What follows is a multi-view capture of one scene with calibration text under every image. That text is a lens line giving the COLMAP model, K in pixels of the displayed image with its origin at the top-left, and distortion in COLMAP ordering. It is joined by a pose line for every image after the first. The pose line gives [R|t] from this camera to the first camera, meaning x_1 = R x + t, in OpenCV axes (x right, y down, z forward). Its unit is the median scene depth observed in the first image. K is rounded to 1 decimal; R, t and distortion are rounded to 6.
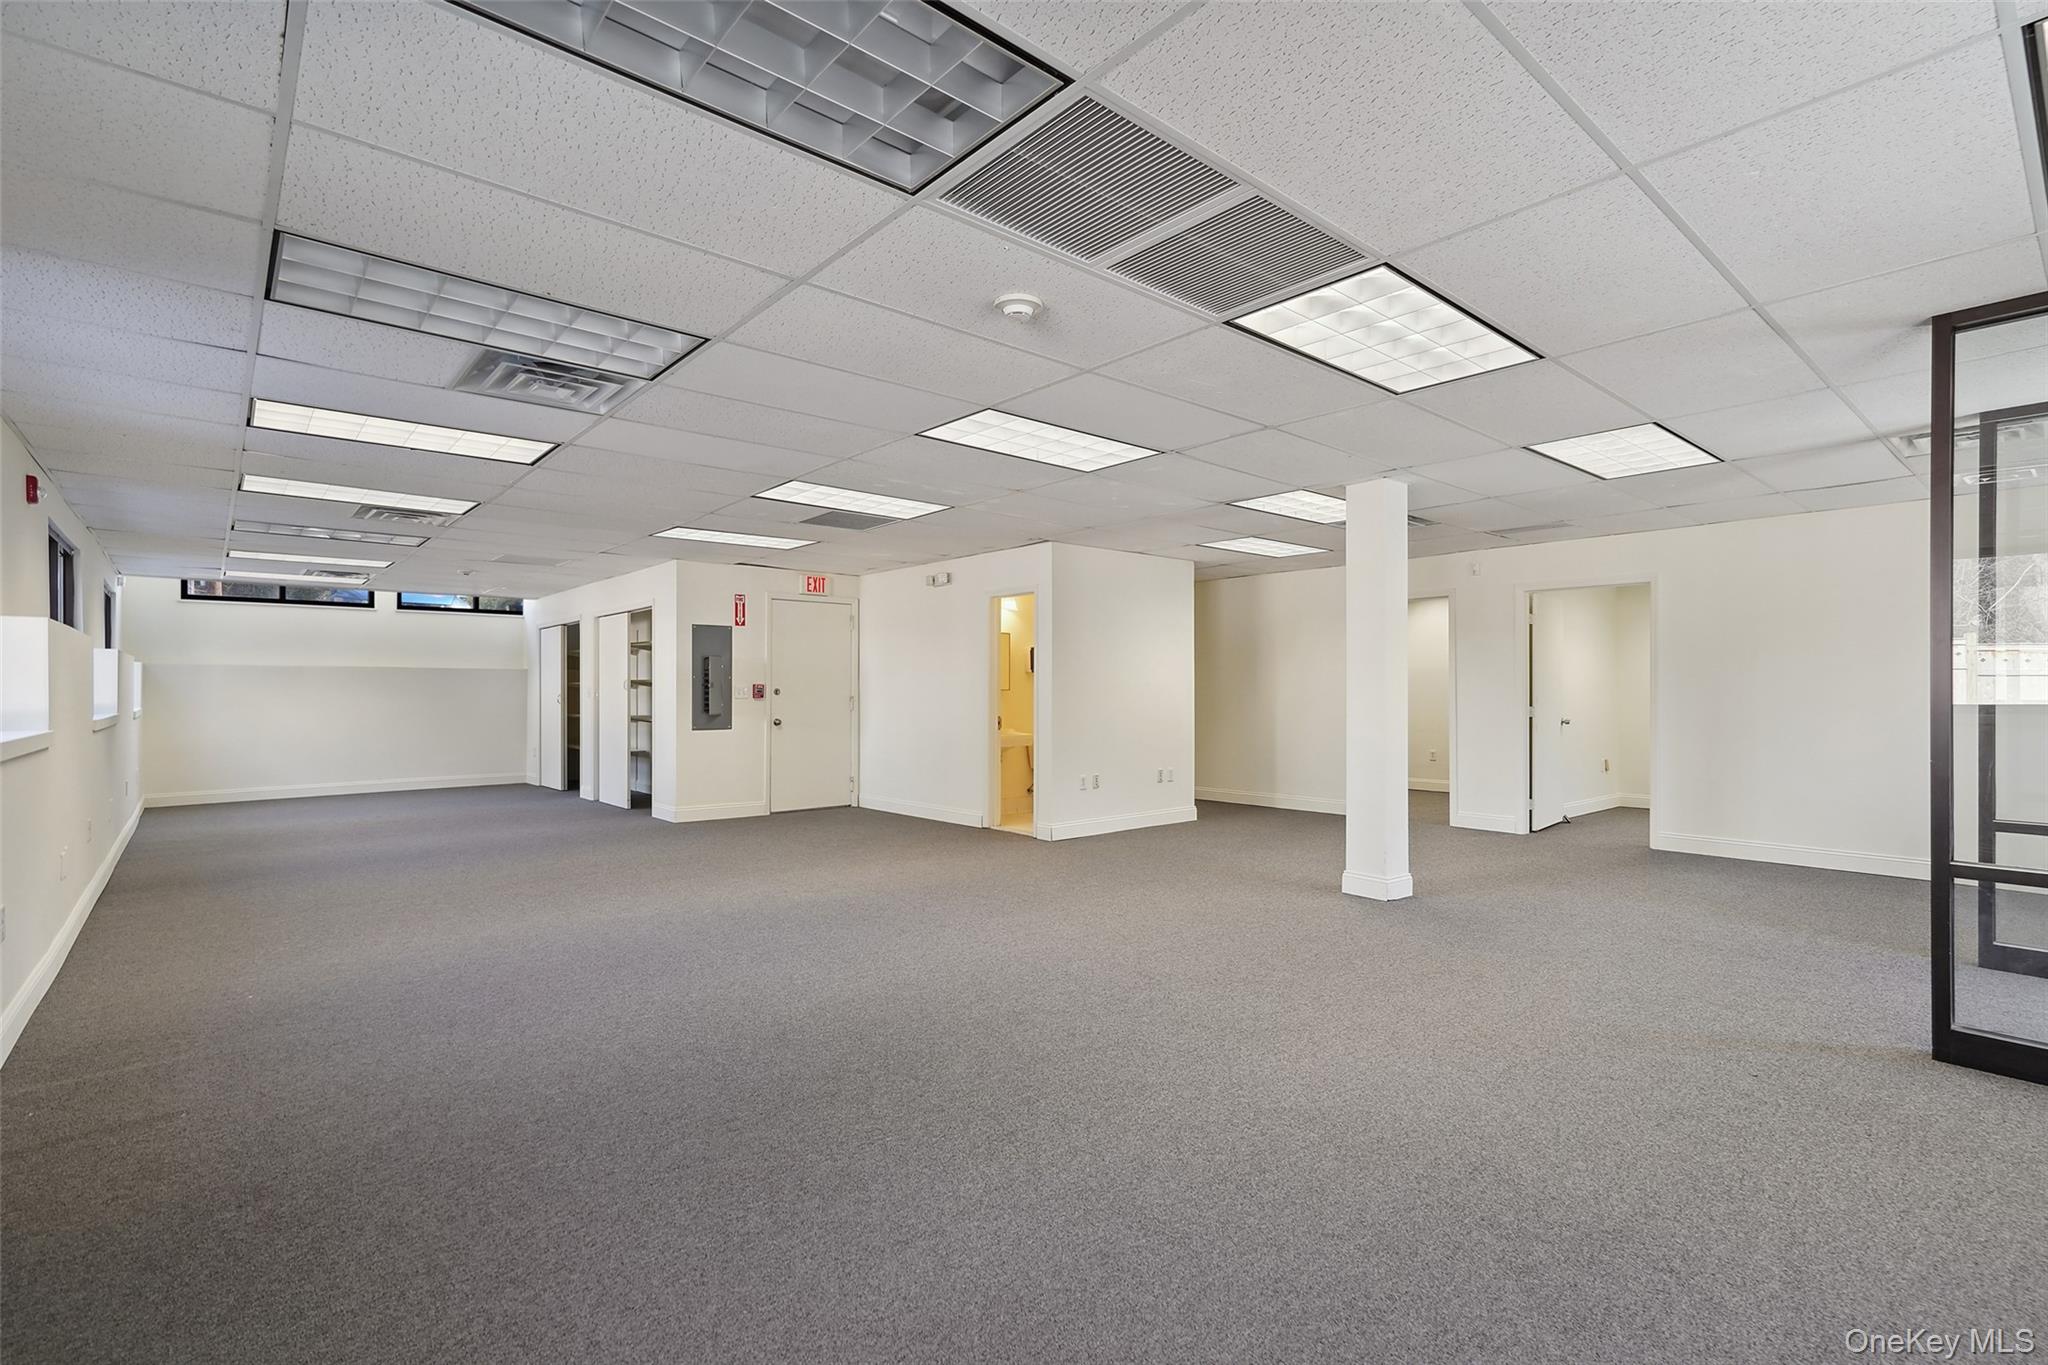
lens RADIAL K [[958.9, 0, 1024.0], [0, 958.9, 682.5], [0, 0, 1]] dist [0.013296, 0.000851]
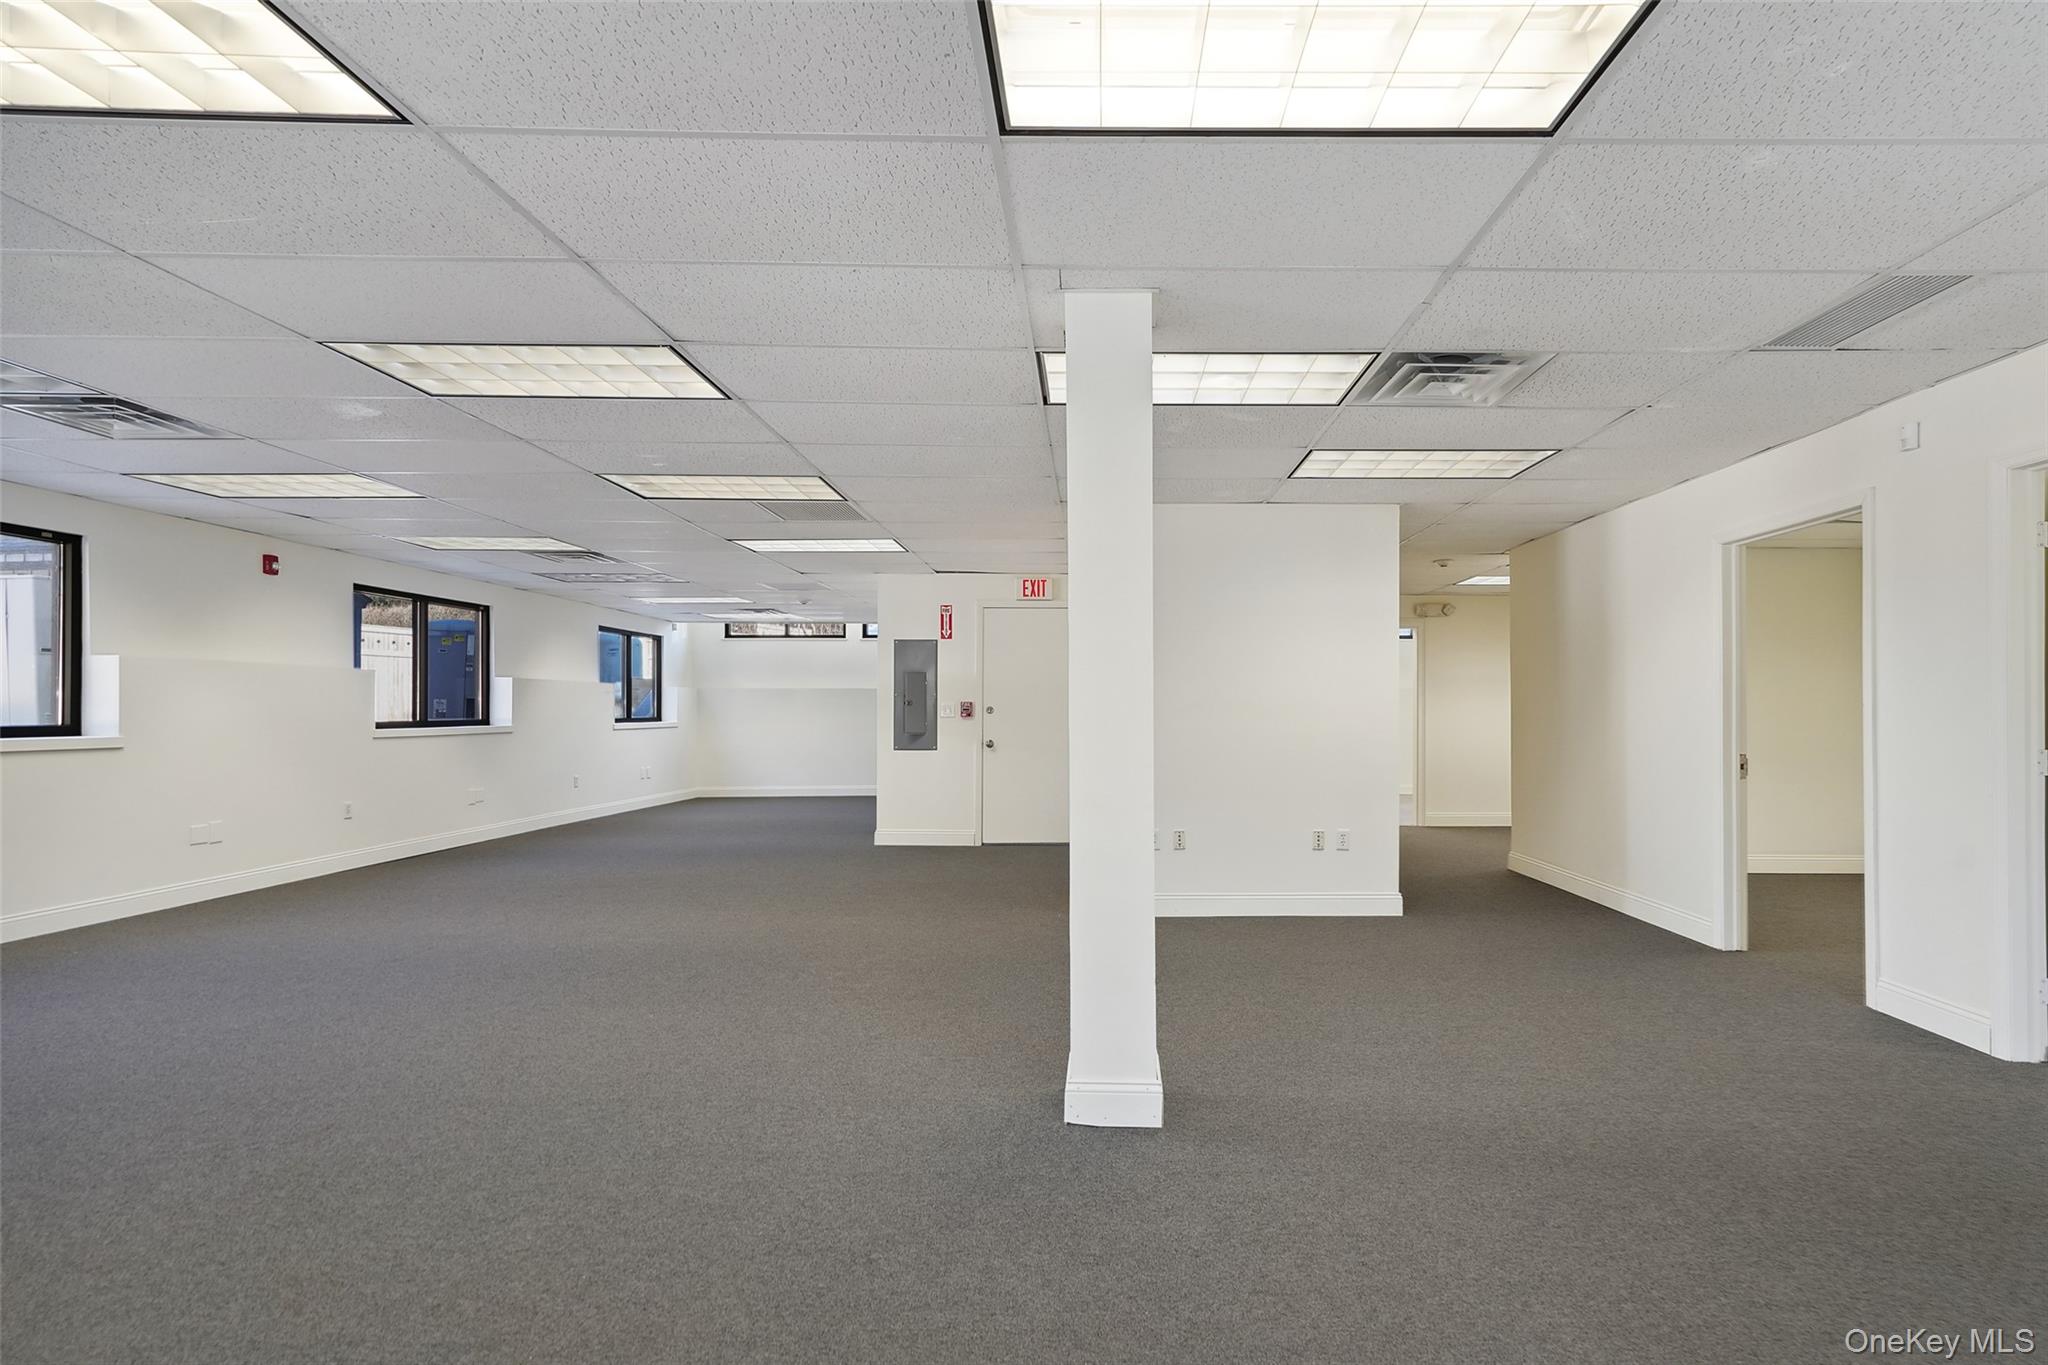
lens RADIAL K [[964.8, 0, 1085.8], [0, 964.8, 695.6], [0, 0, 1]] dist [0.010963, 0.000786]
pose [[0.781460, -0.008080, -0.623903, 0.358908], [0.002419, 0.999948, -0.009920, 0.004860], [0.623950, 0.006243, 0.781439, 0.327920]]
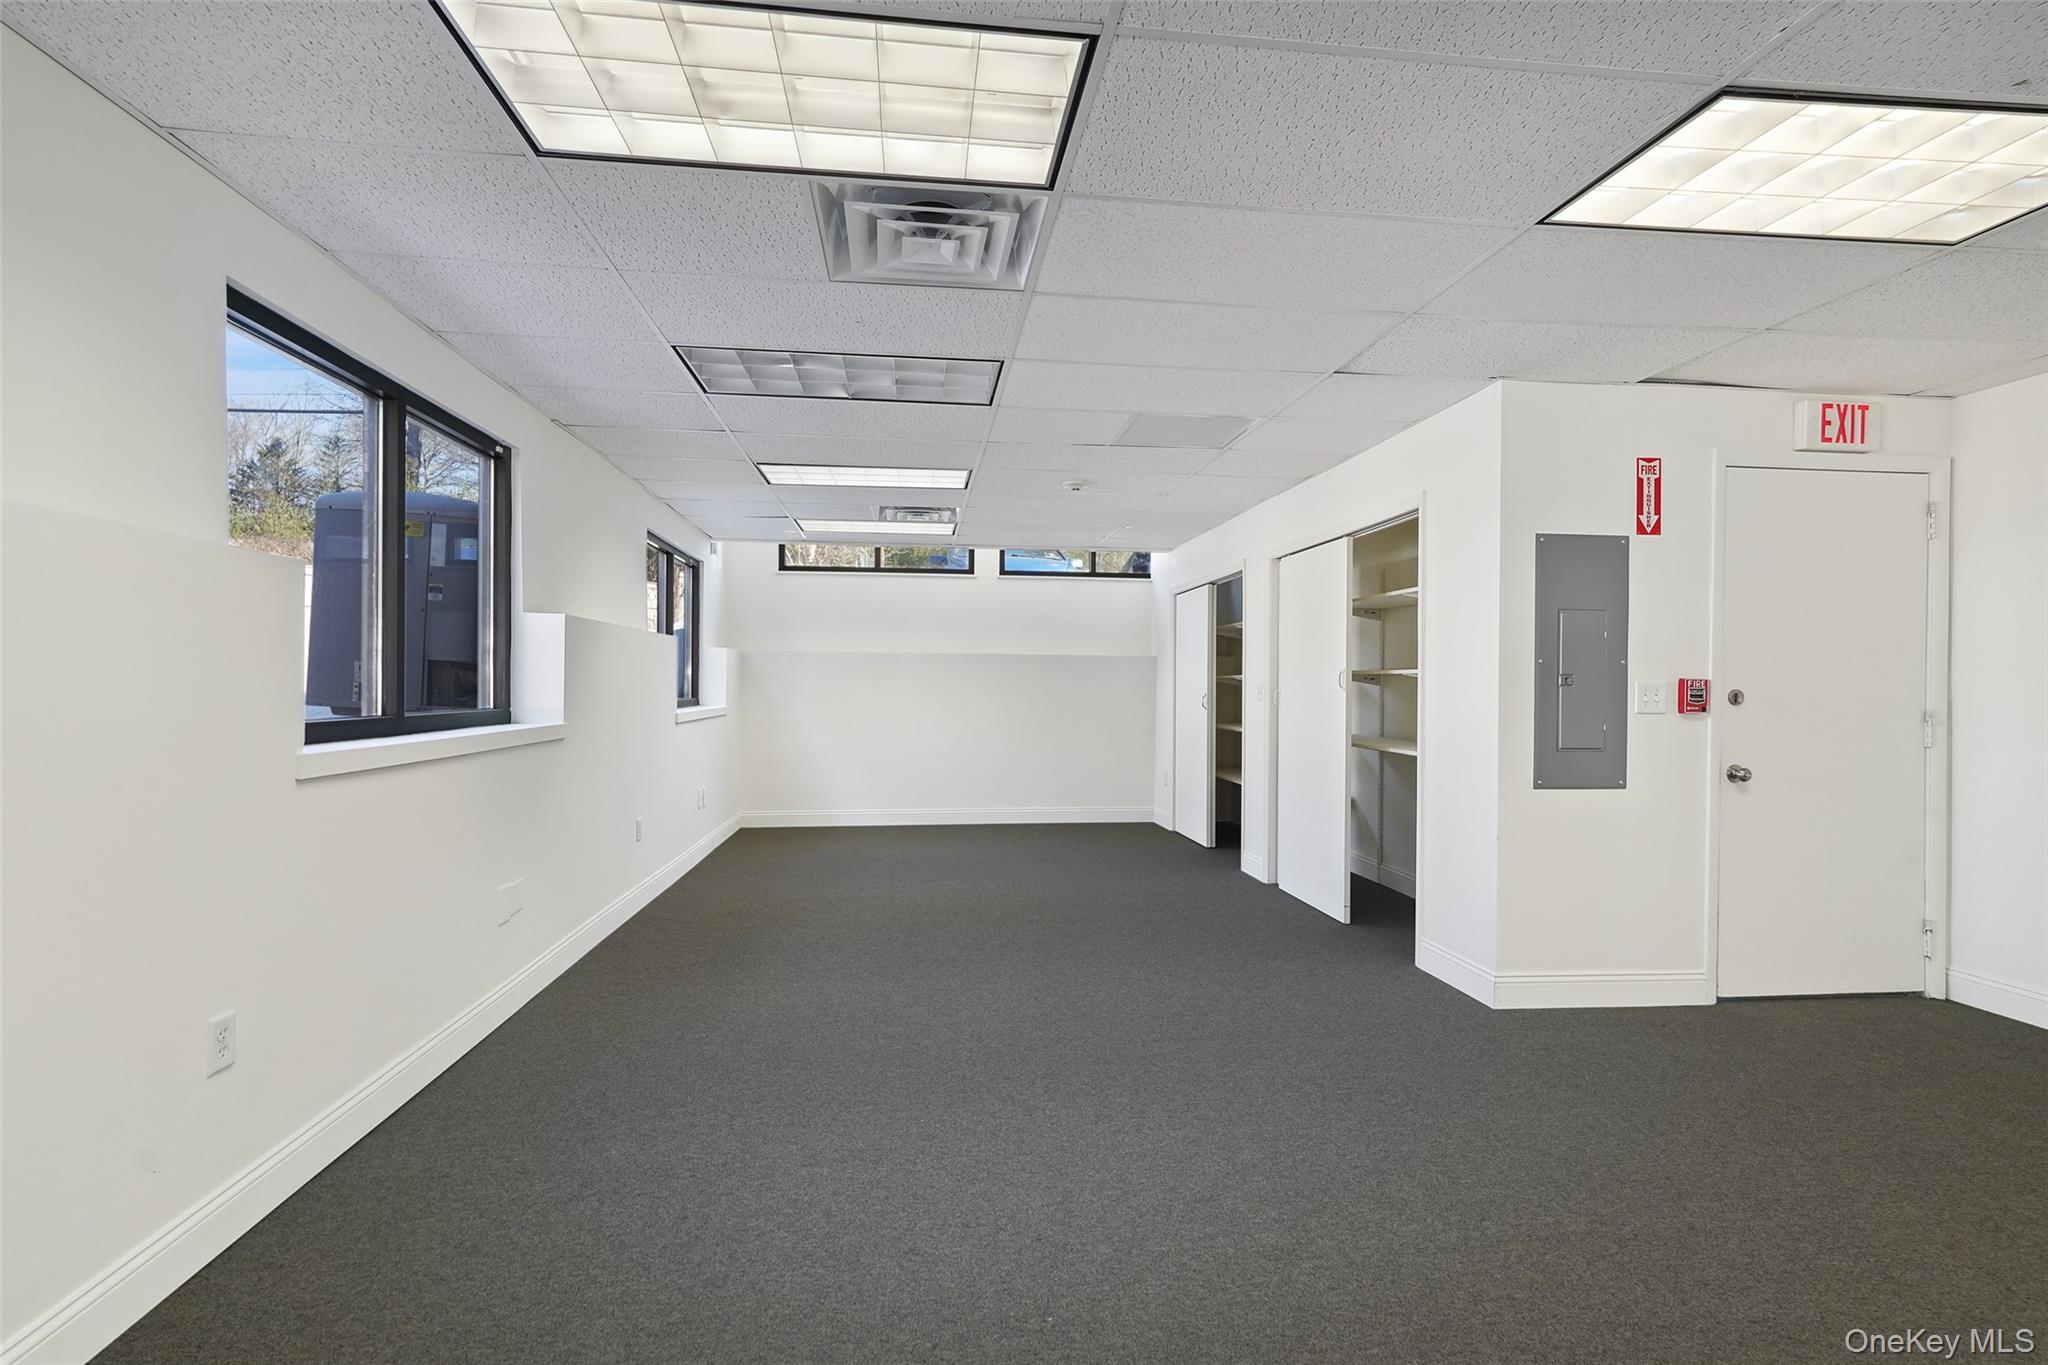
lens RADIAL K [[1015.4, 0, 1050.6], [0, 1015.4, 675.5], [0, 0, 1]] dist [0.031143, 0.000138]
pose [[0.846307, 0.003179, -0.532685, -0.255951], [-0.005091, 0.999985, -0.002121, 0.002592], [0.532671, 0.004507, 0.846311, 0.456986]]
